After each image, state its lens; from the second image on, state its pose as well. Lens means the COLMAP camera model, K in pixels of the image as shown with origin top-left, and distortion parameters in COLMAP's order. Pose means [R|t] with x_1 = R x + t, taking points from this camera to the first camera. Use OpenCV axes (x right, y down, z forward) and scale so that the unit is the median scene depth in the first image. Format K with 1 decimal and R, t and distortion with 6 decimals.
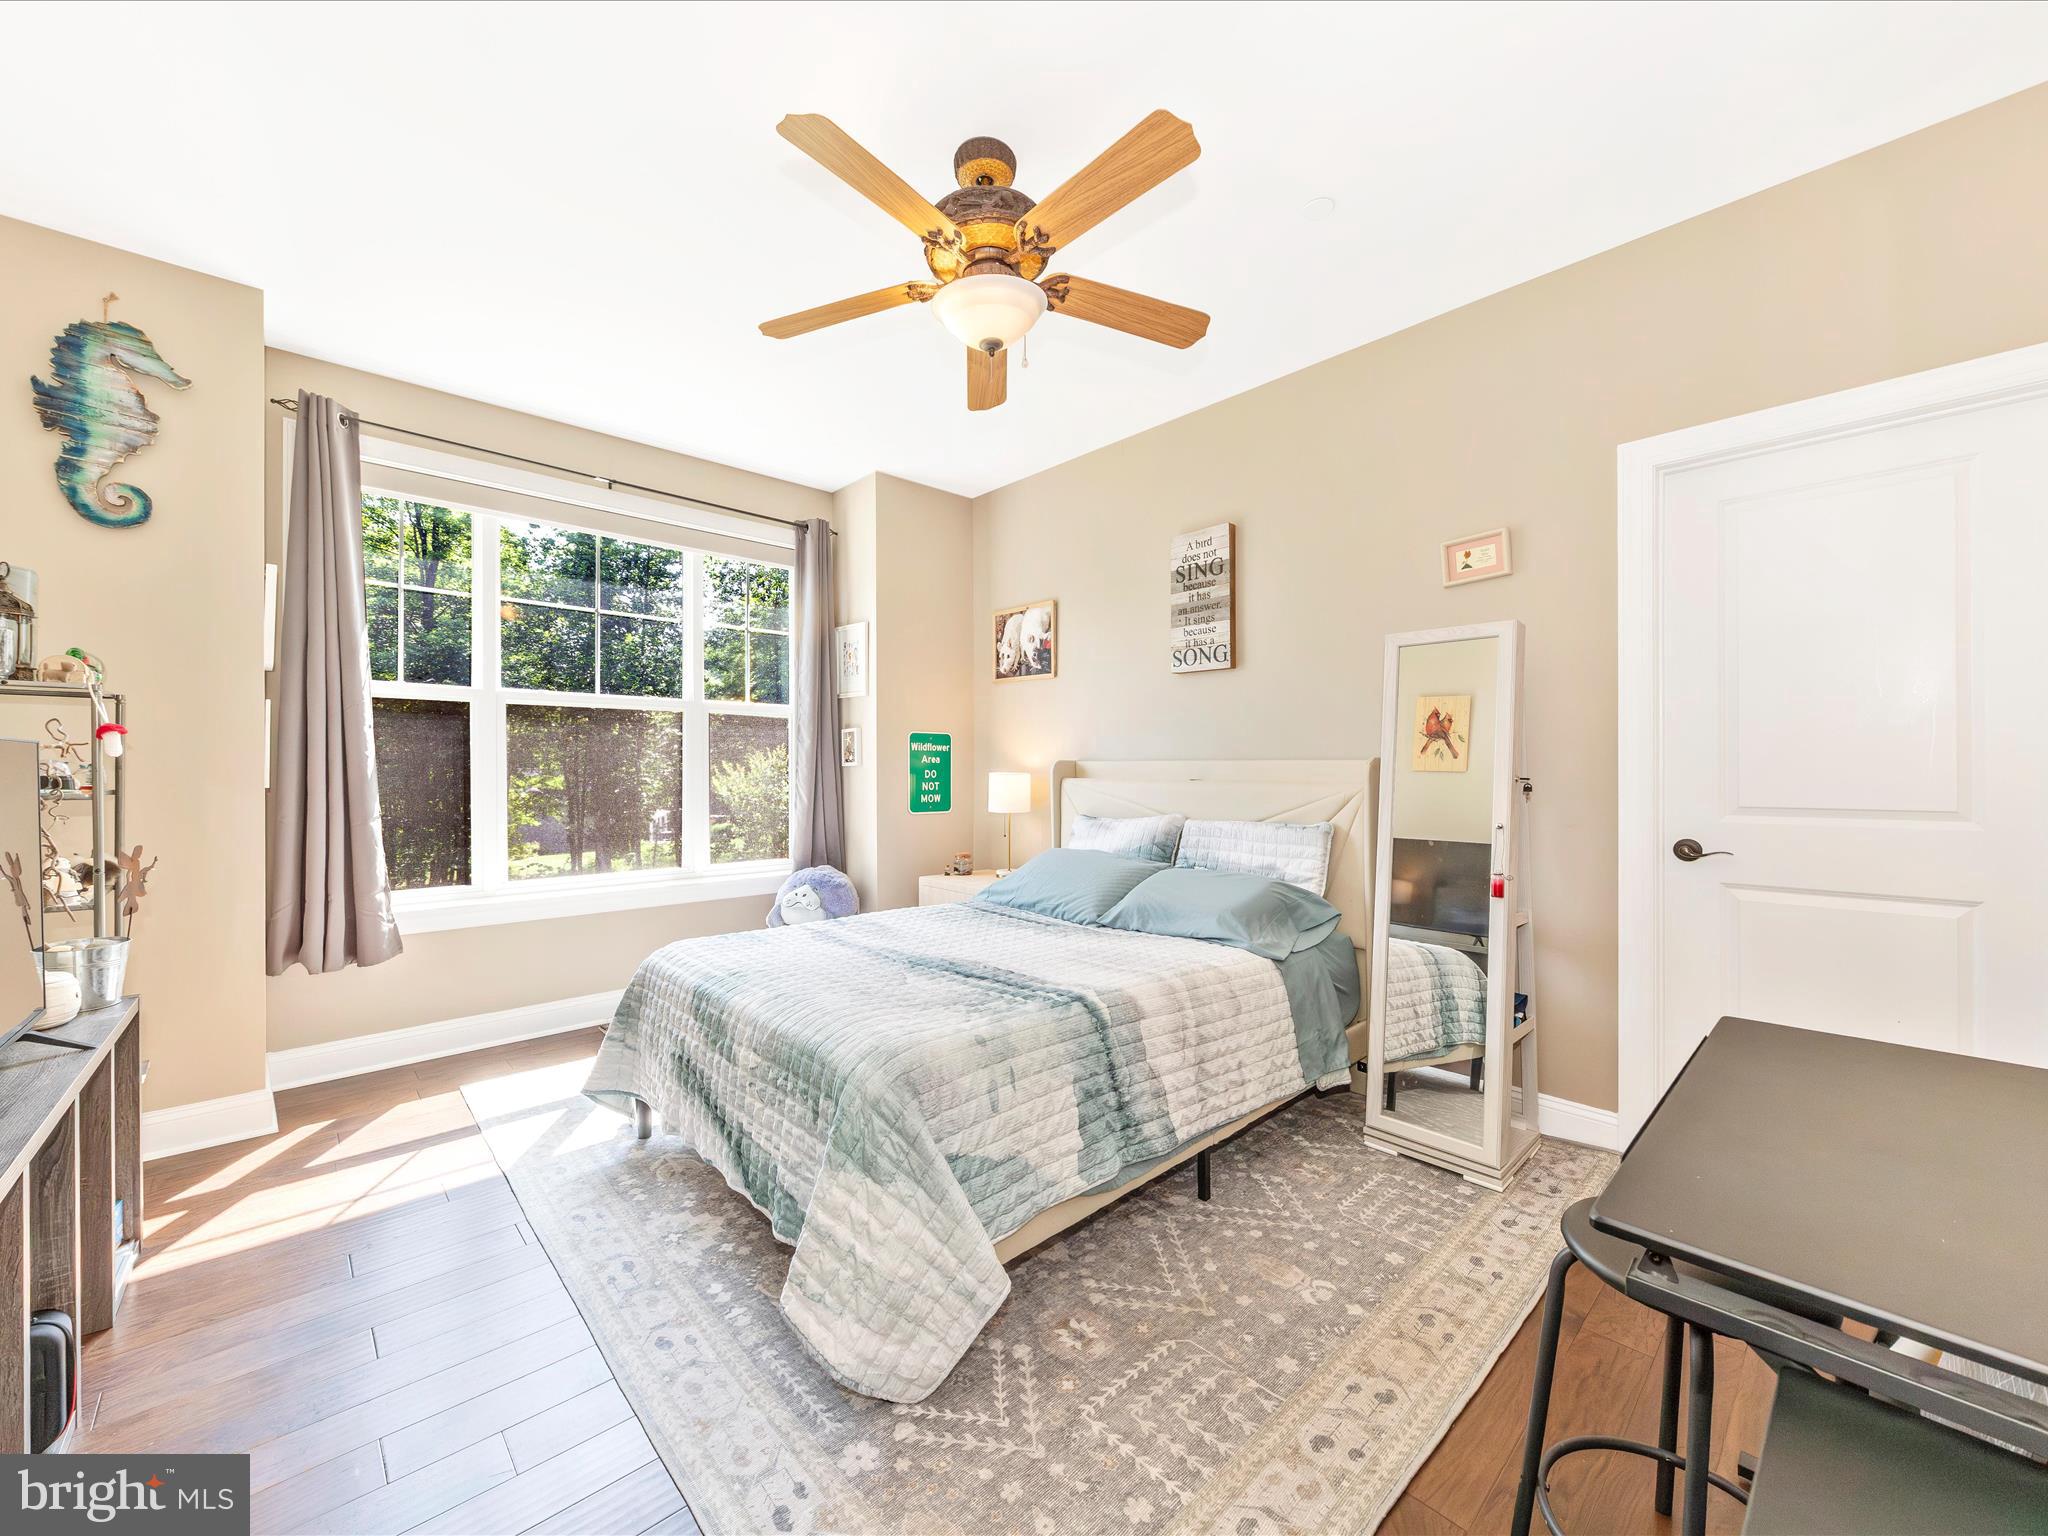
lens RADIAL K [[804.2, 0, 1014.5], [0, 804.2, 765.9], [0, 0, 1]] dist [0.000215, -0.001600]
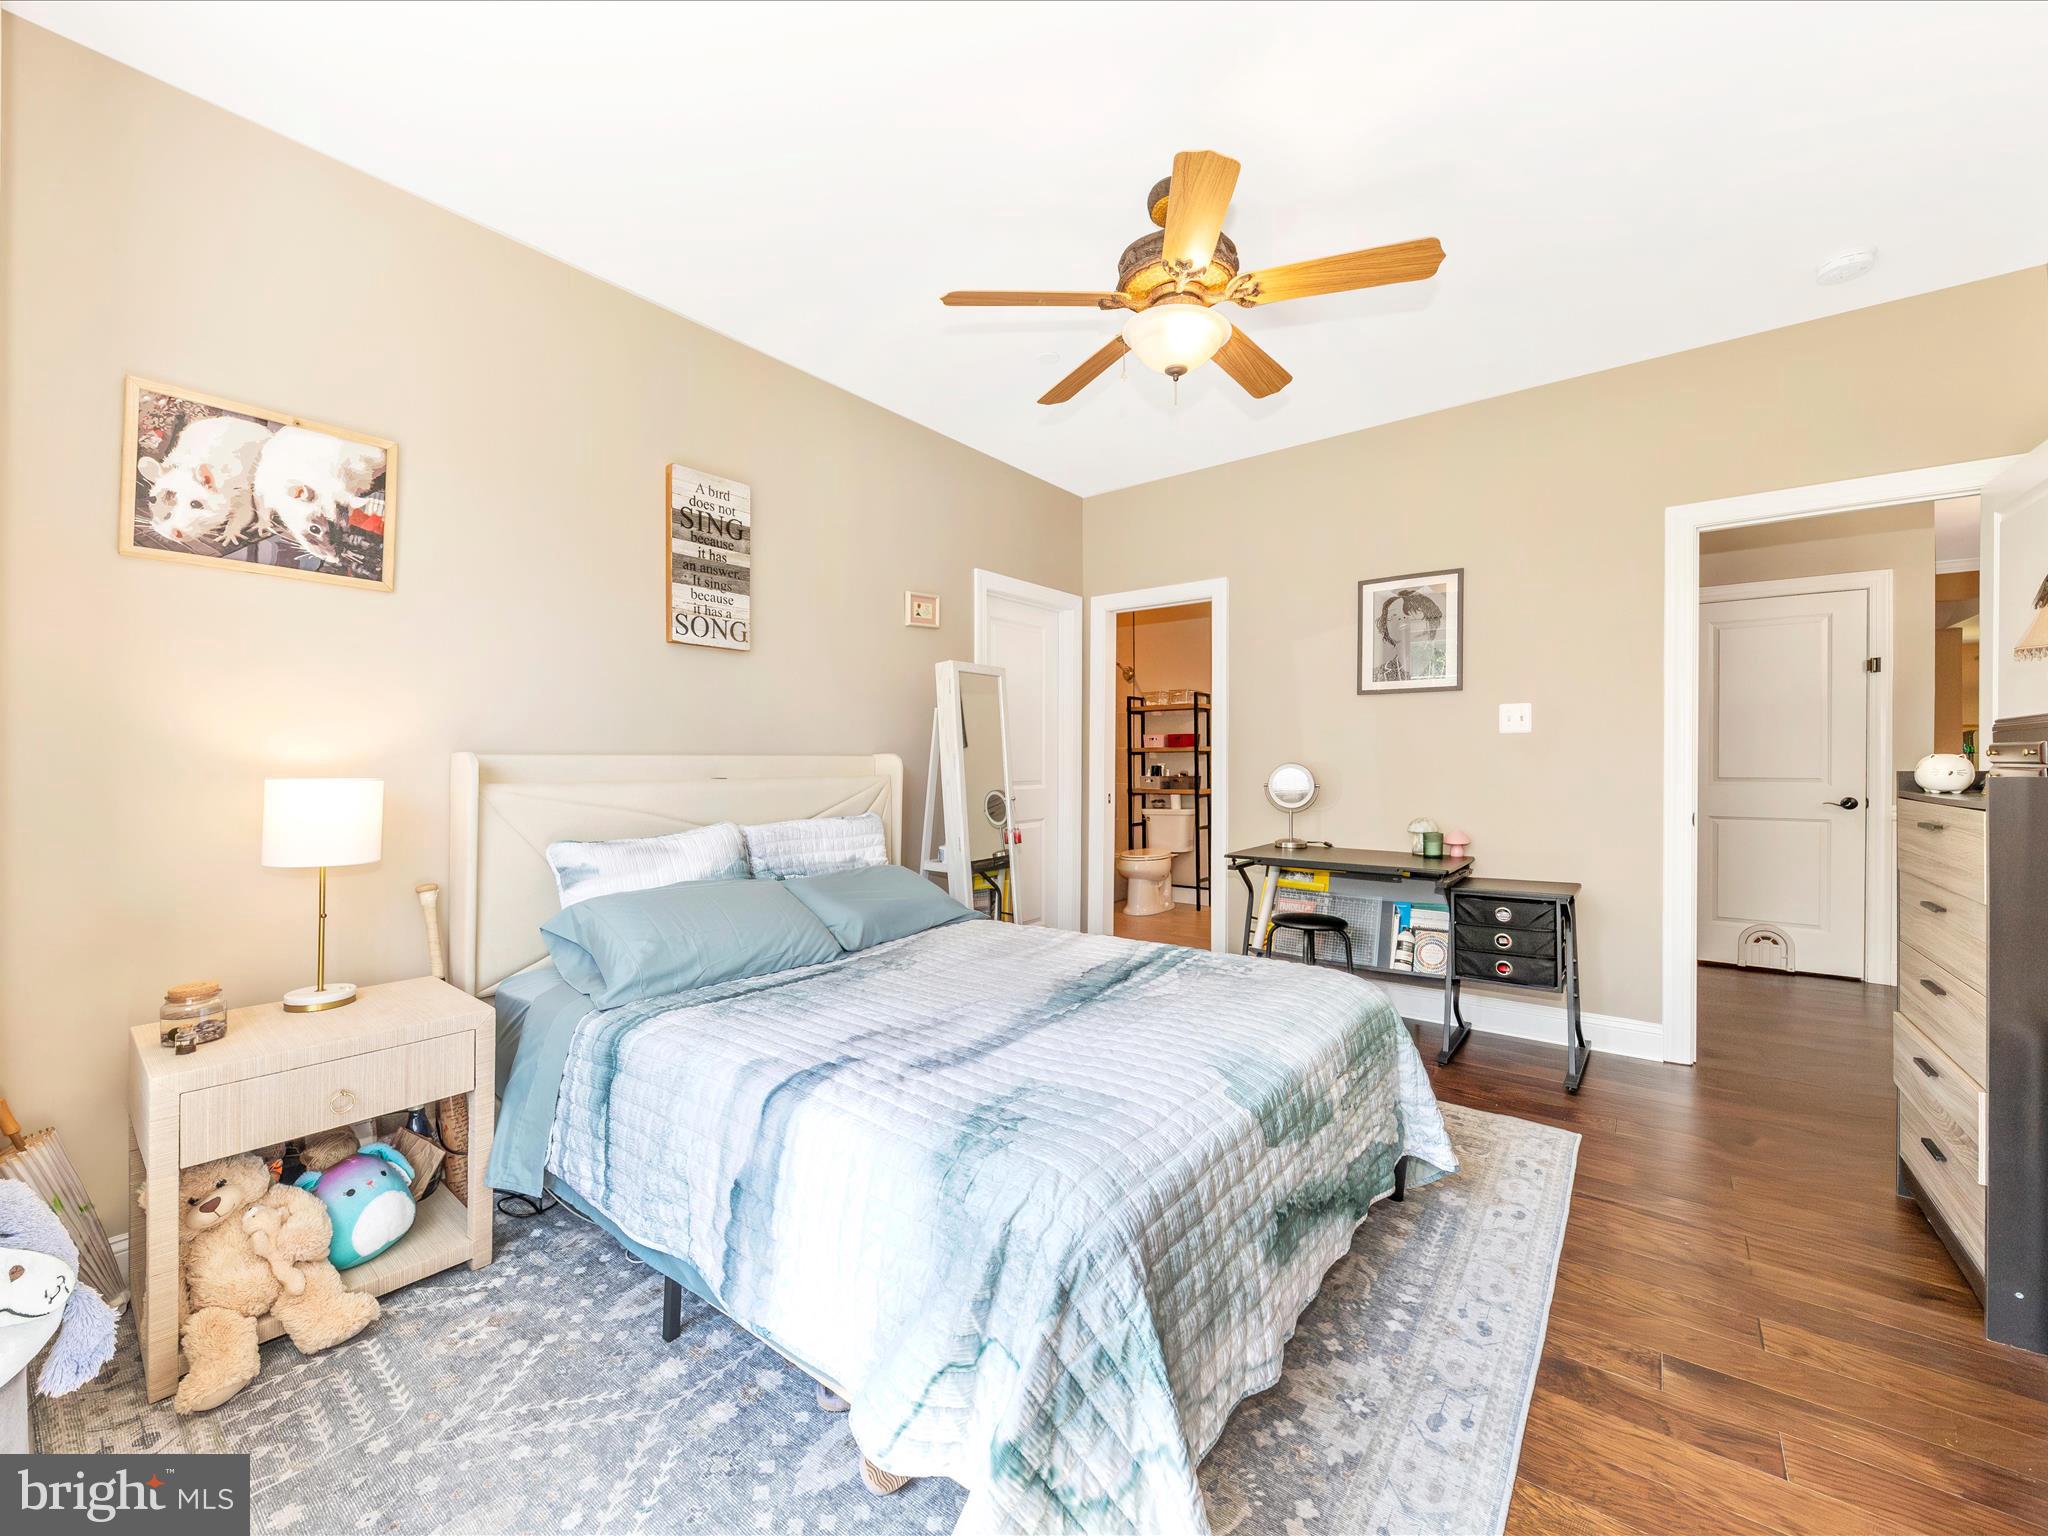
lens RADIAL K [[804.2, 0, 1026.3], [0, 804.2, 762.4], [0, 0, 1]] dist [0.000215, -0.001600]
pose [[-0.162965, 0.000371, 0.986632, -0.667083], [0.004998, 0.999987, 0.000450, 0.001936], [-0.986619, 0.005004, -0.162964, 0.861374]]
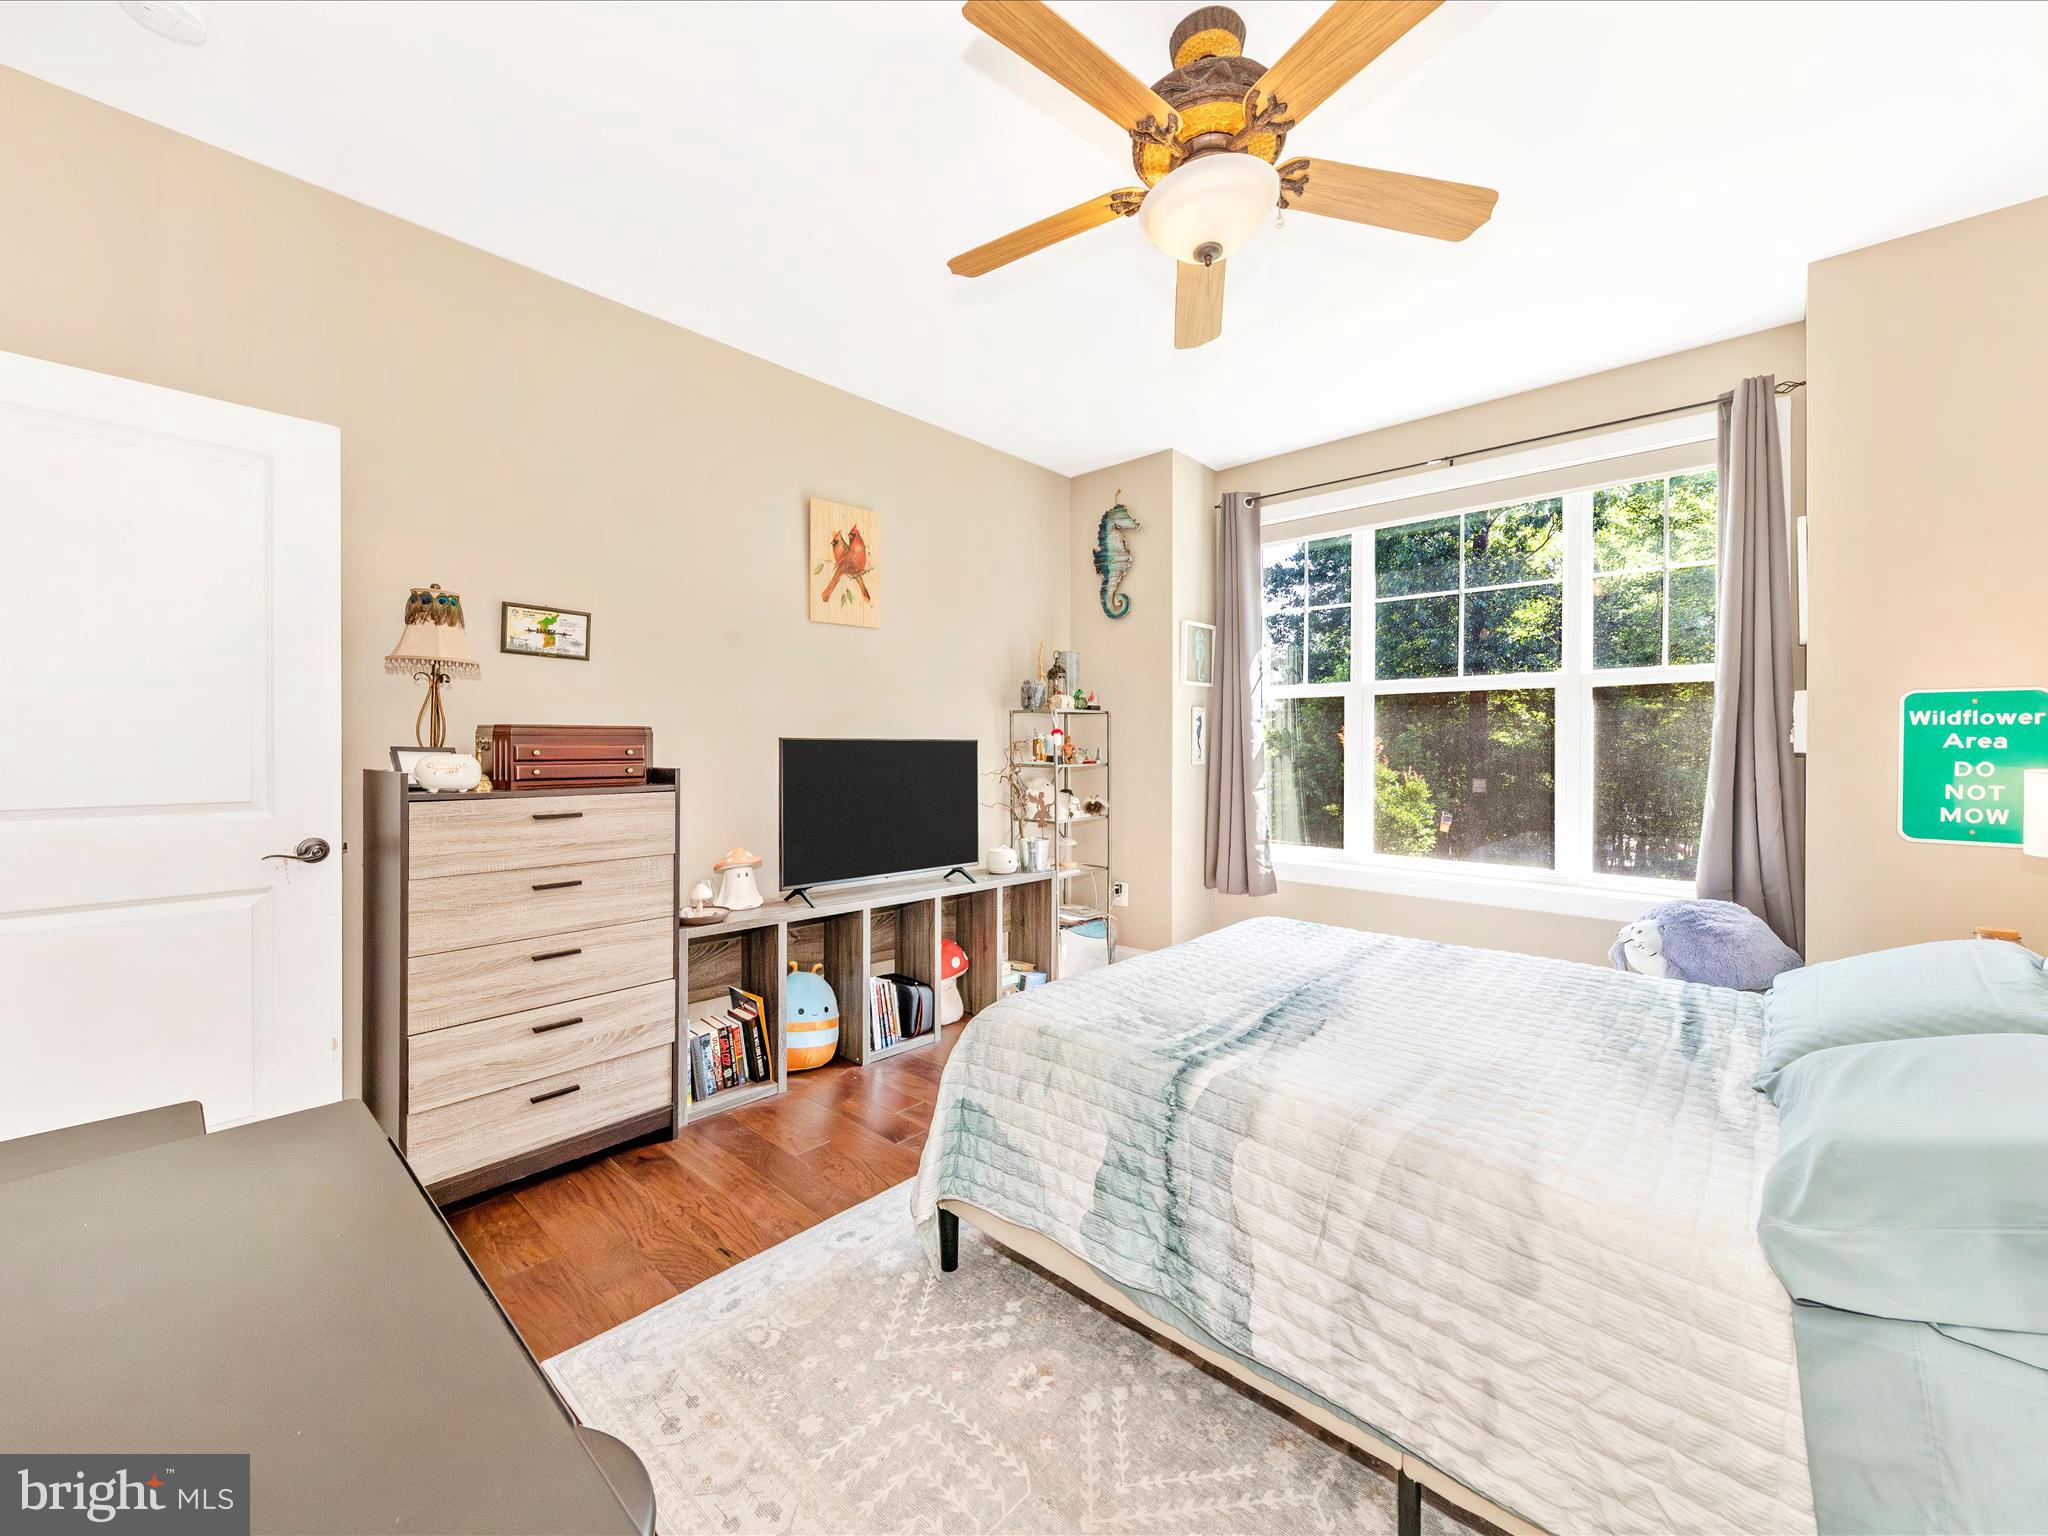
lens RADIAL K [[804.2, 0, 1009.6], [0, 804.2, 750.1], [0, 0, 1]] dist [0.000215, -0.001600]
pose [[0.074847, 0.003598, -0.997189, 0.501081], [0.000307, 0.999993, 0.003631, -0.005952], [0.997195, -0.000578, 0.074845, 0.464994]]
